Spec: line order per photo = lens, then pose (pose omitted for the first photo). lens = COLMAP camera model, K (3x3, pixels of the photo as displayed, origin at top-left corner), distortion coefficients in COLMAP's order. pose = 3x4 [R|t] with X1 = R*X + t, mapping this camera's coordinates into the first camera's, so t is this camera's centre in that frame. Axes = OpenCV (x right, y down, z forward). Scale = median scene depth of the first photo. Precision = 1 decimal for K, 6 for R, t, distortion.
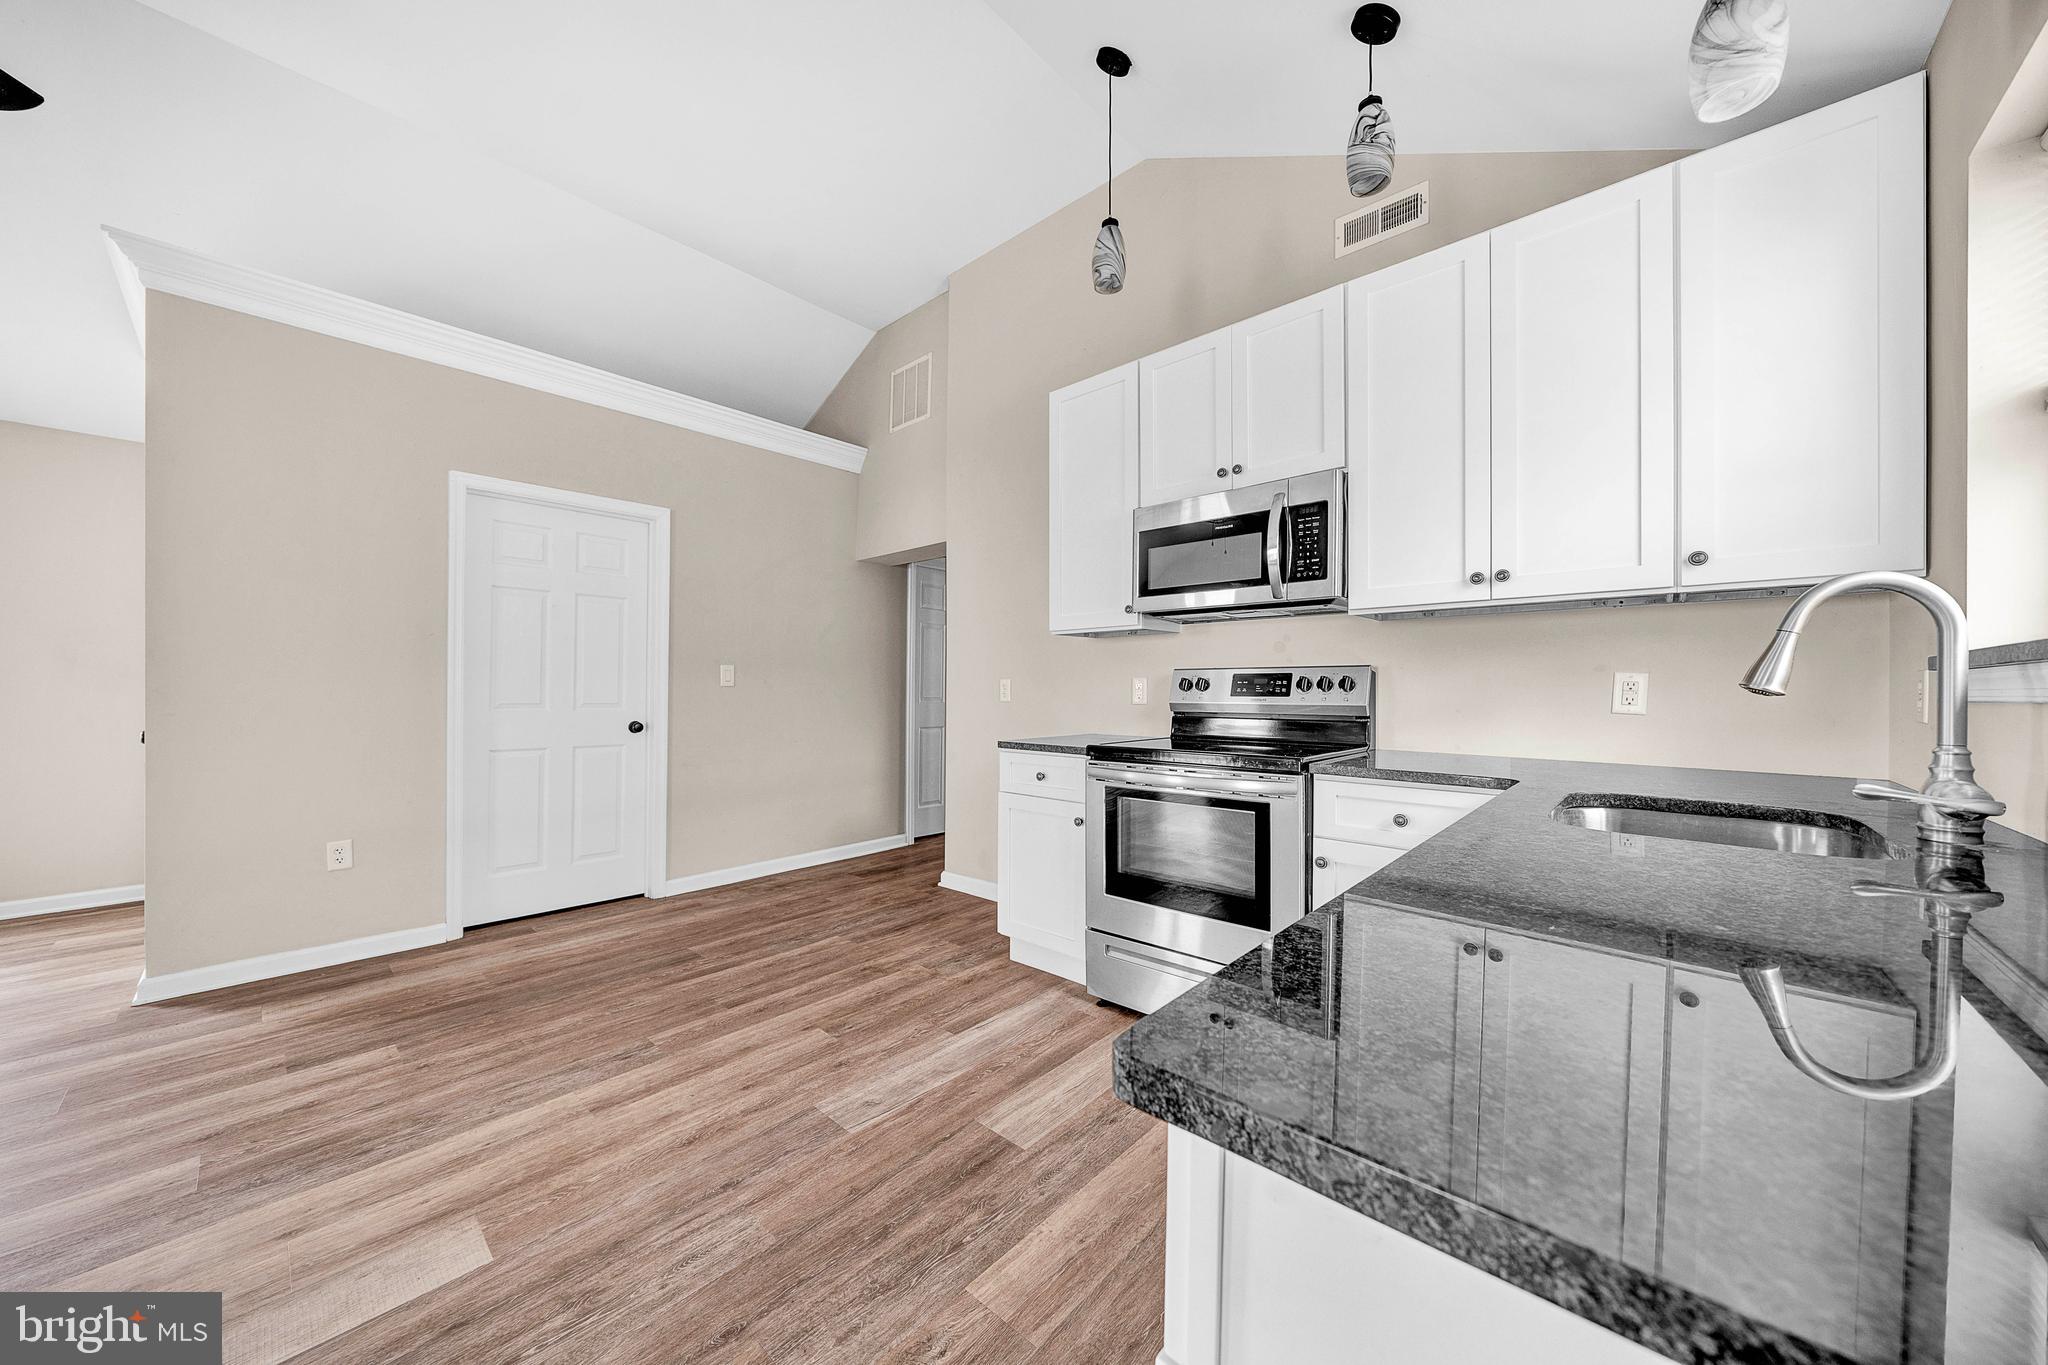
lens RADIAL K [[706.2, 0, 987.5], [0, 706.2, 684.4], [0, 0, 1]] dist [-0.006360, -0.000290]
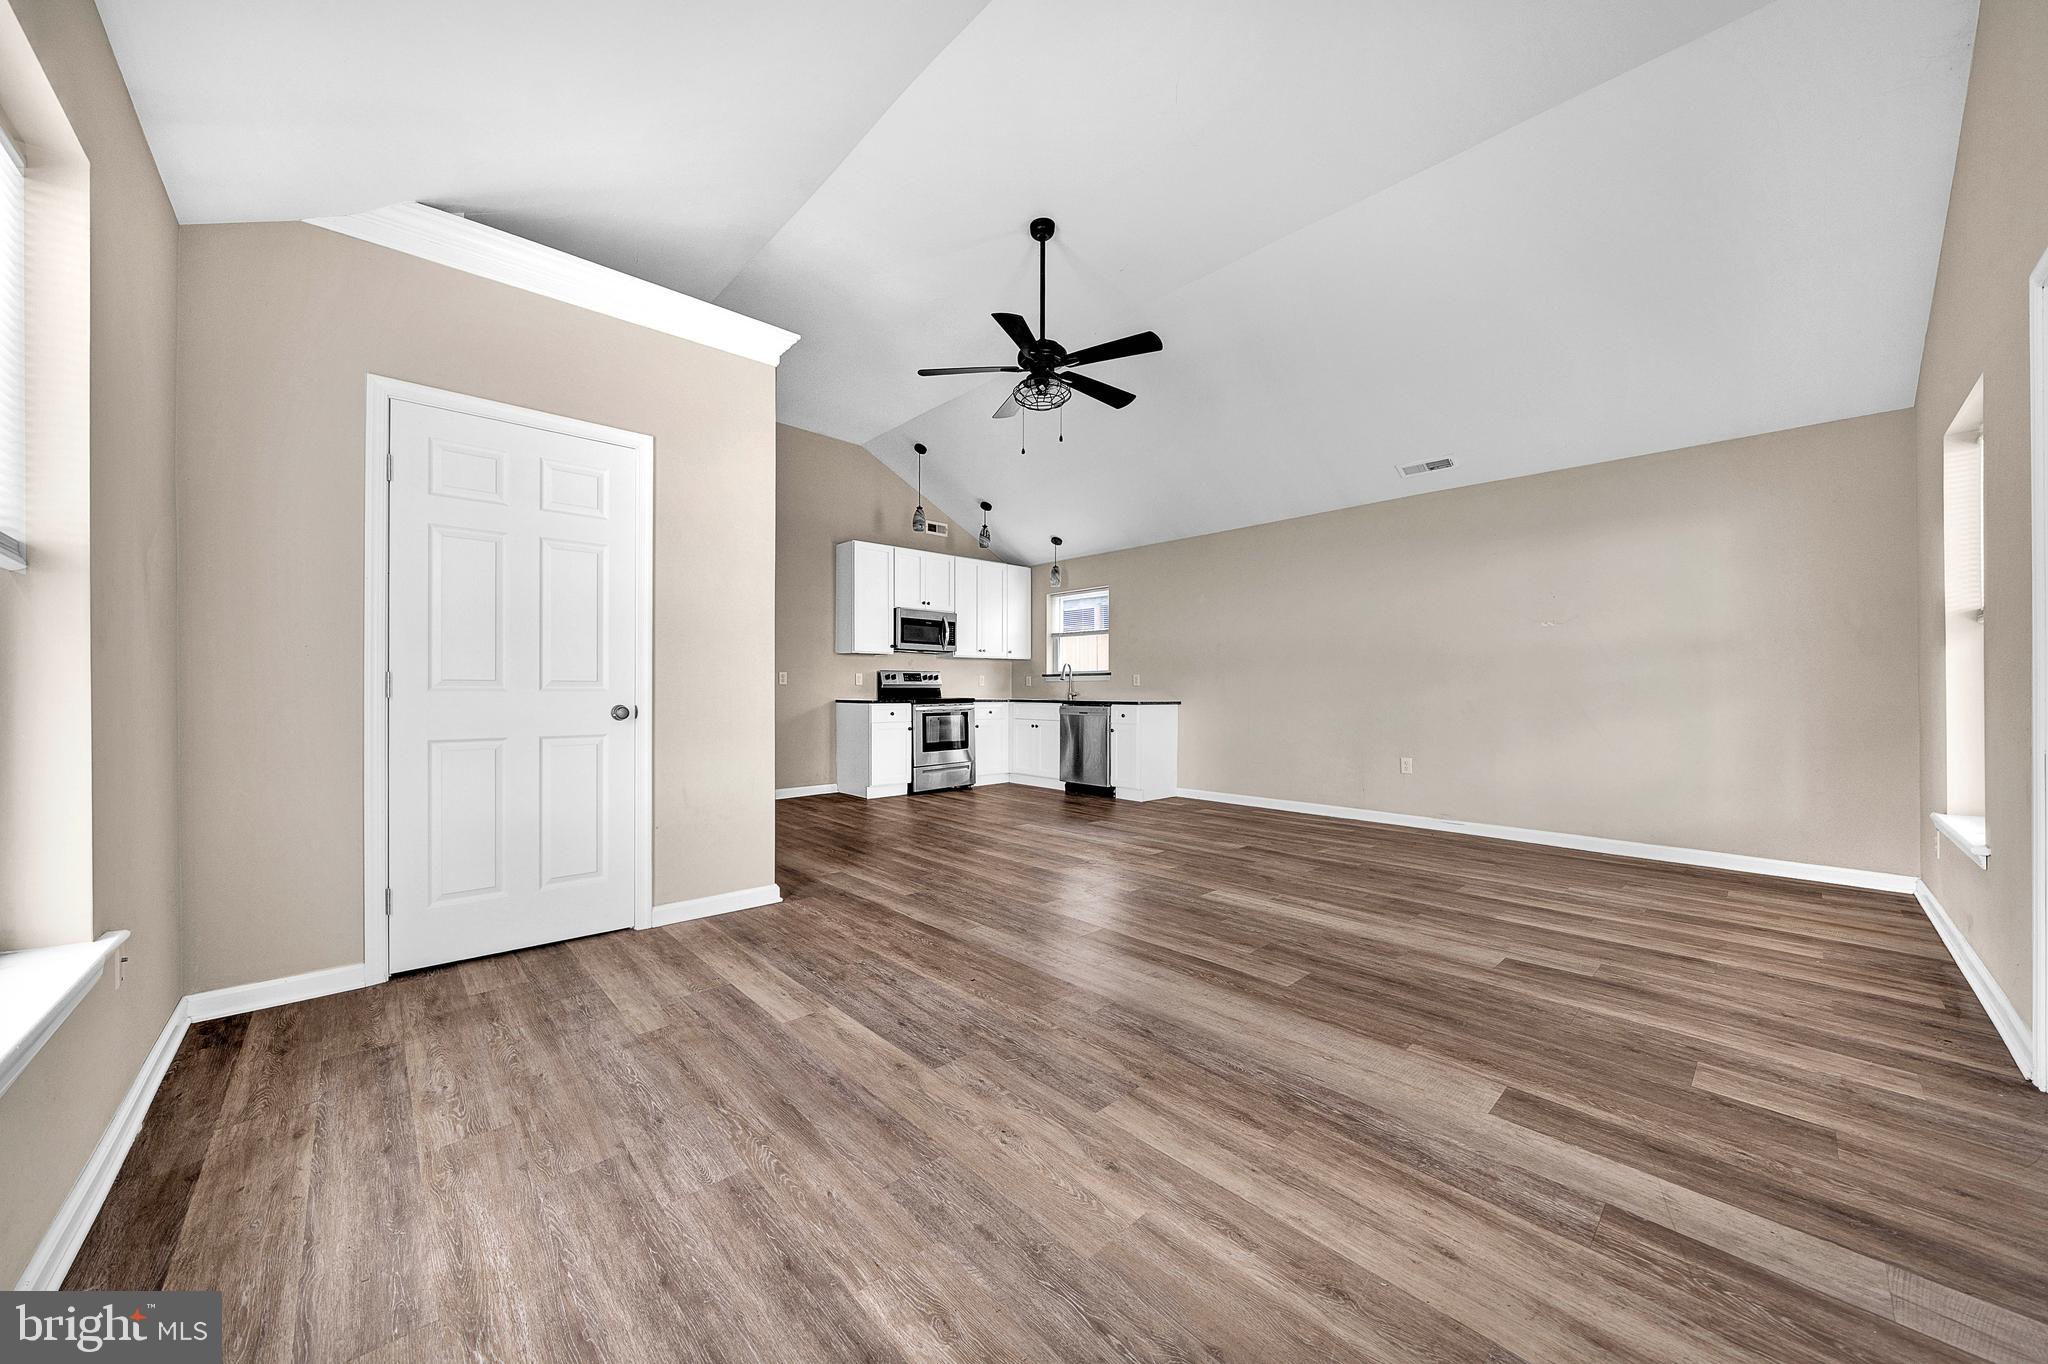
lens RADIAL K [[706.2, 0, 990.5], [0, 706.2, 683.8], [0, 0, 1]] dist [-0.006360, -0.000290]
pose [[0.087697, 0.004264, 0.996138, -2.424584], [-0.010117, 0.999943, -0.003390, 0.033484], [-0.996096, -0.009781, 0.087735, 0.463354]]
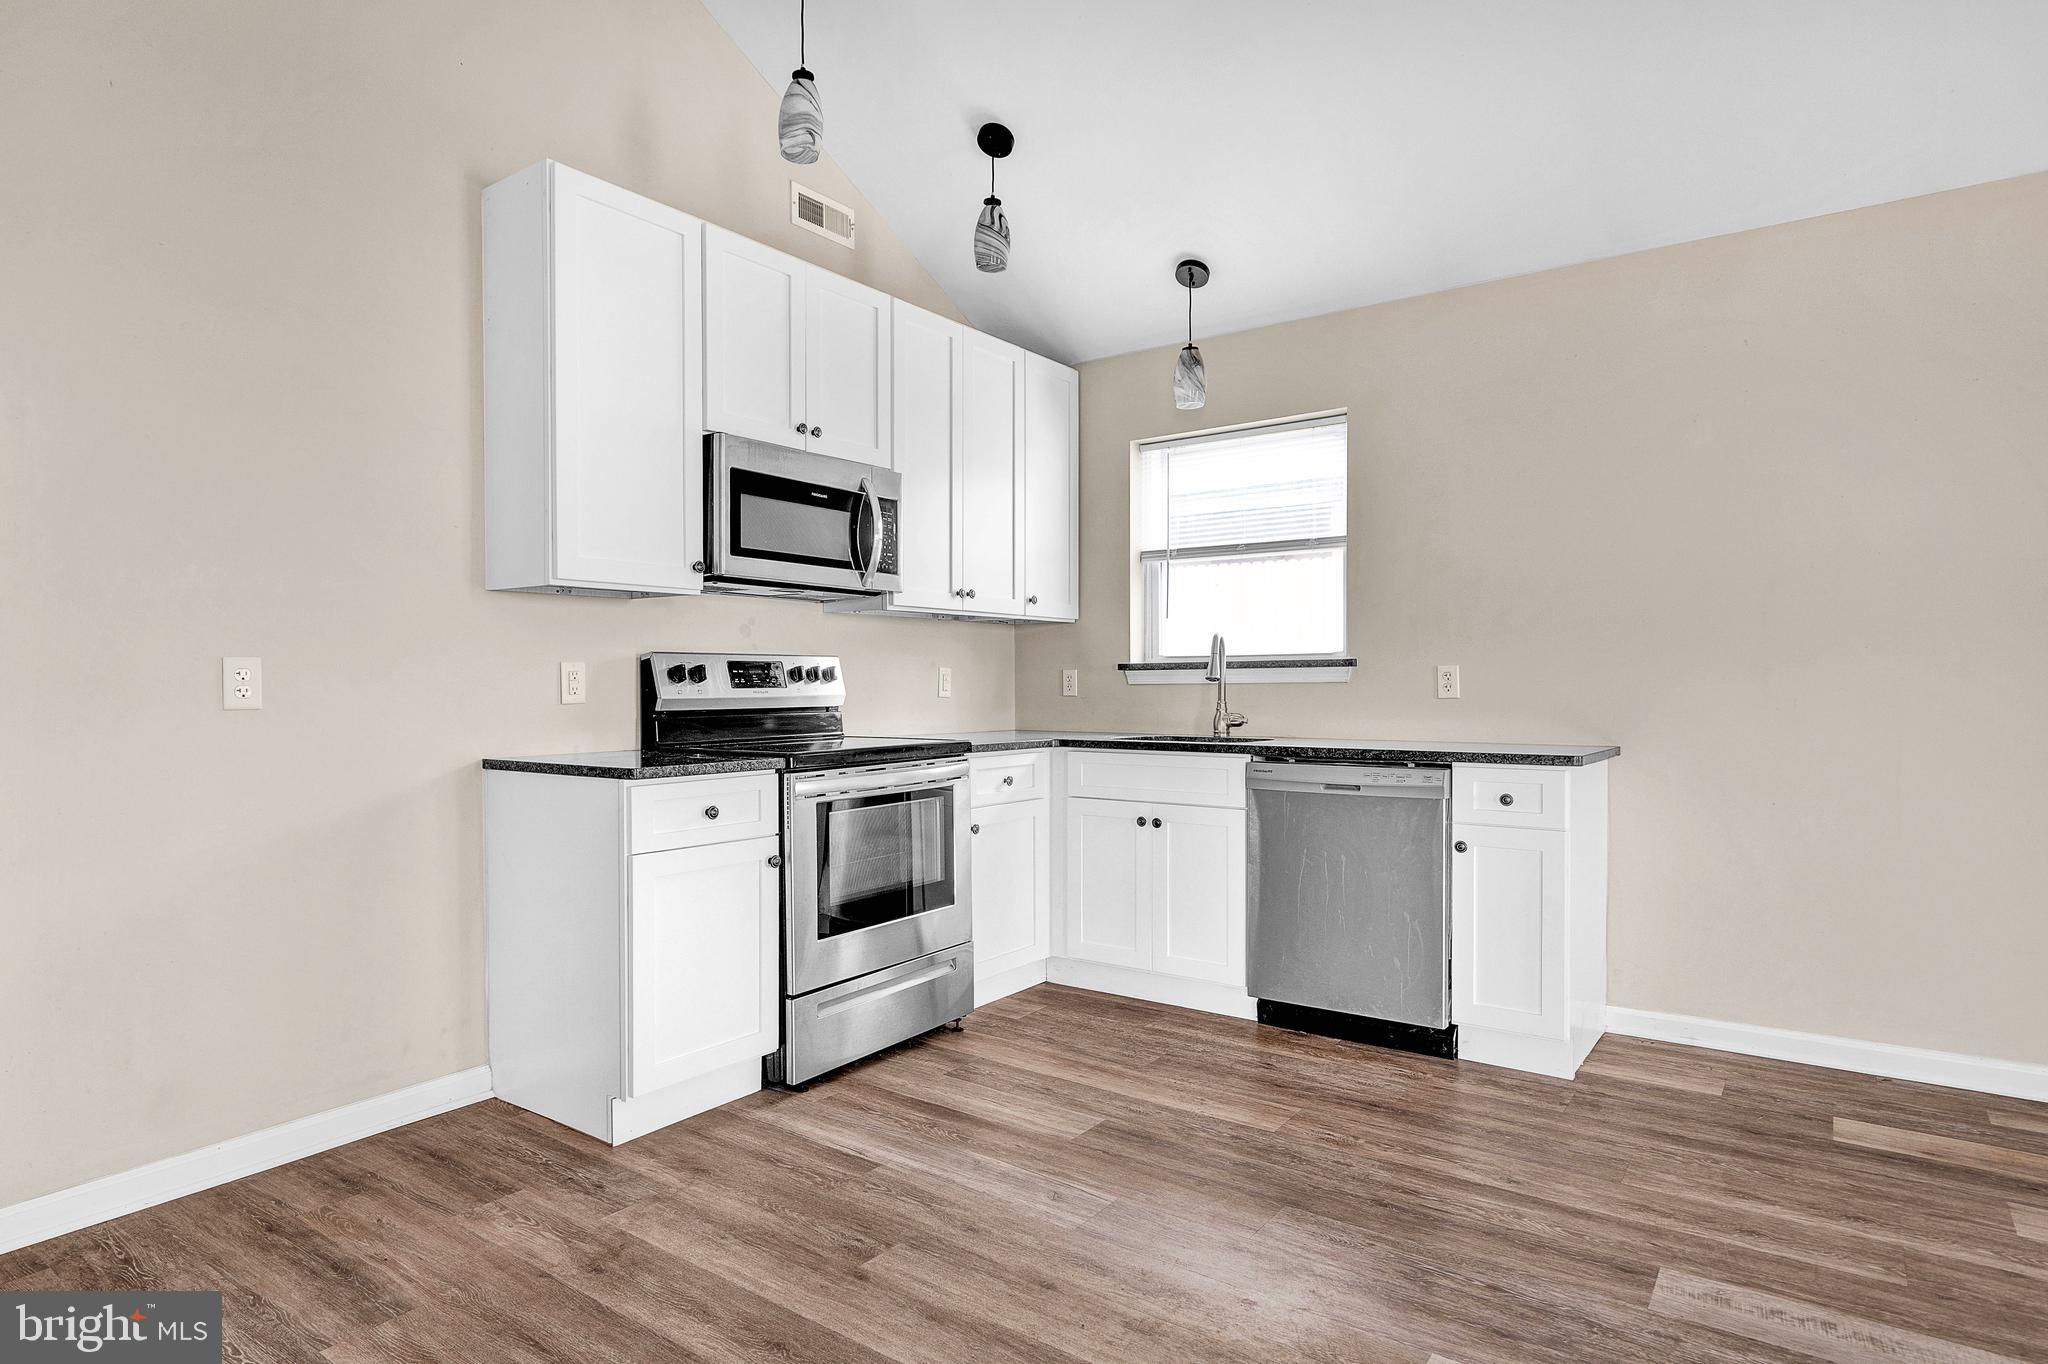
lens RADIAL K [[1126.3, 0, 1057.6], [0, 1126.3, 673.6], [0, 0, 1]] dist [0.014549, 0.001185]
pose [[-0.152876, 0.006011, 0.988227, -1.049282], [-0.006756, 0.999952, -0.007128, 0.007048], [-0.988222, -0.007766, -0.152828, 0.875162]]
